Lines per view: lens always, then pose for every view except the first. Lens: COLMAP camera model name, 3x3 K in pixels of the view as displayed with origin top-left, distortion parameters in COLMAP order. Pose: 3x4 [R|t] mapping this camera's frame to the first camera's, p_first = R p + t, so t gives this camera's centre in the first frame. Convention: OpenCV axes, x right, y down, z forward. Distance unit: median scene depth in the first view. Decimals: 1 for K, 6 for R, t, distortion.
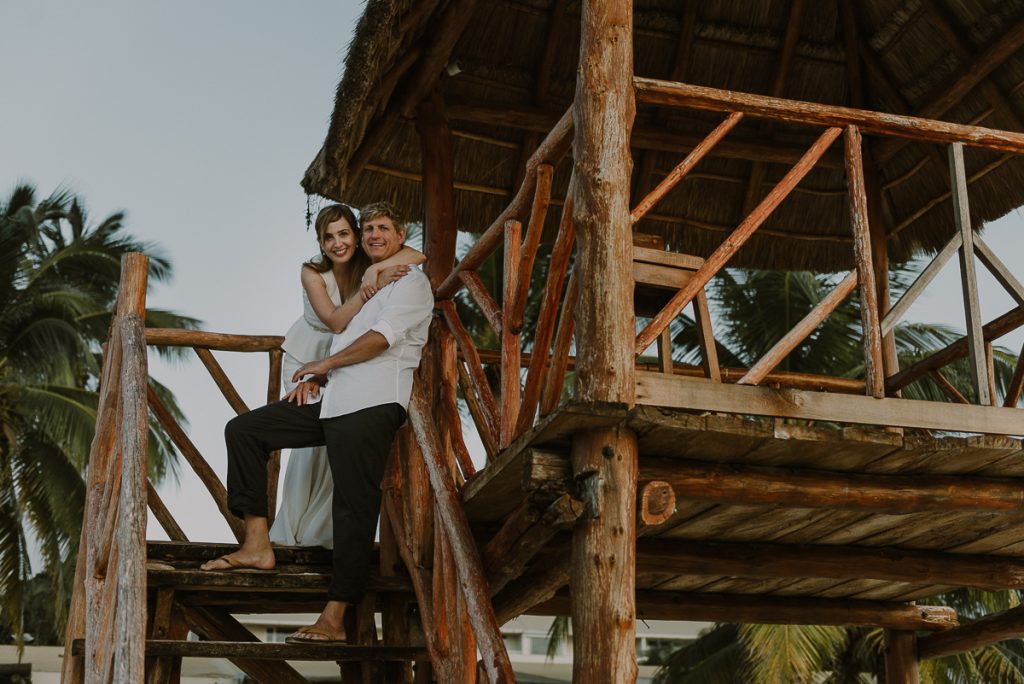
lens RADIAL K [[1440.6, 0, 512.0], [0, 1440.6, 342.0], [0, 0, 1]] dist [-0.027181, 0.026732]
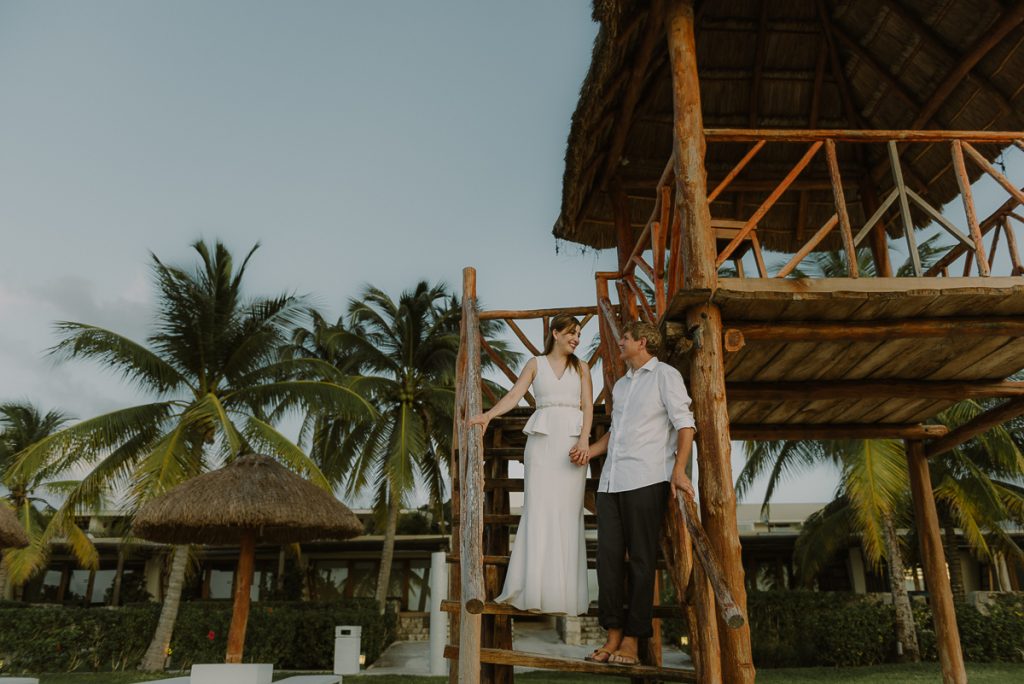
lens RADIAL K [[816.7, 0, 512.0], [0, 816.7, 342.0], [0, 0, 1]] dist [-0.004829, -0.011503]
pose [[0.969250, -0.100078, -0.224809, 0.052202], [0.094859, 0.994913, -0.033923, 0.109179], [0.227060, 0.011555, 0.973812, -0.116187]]
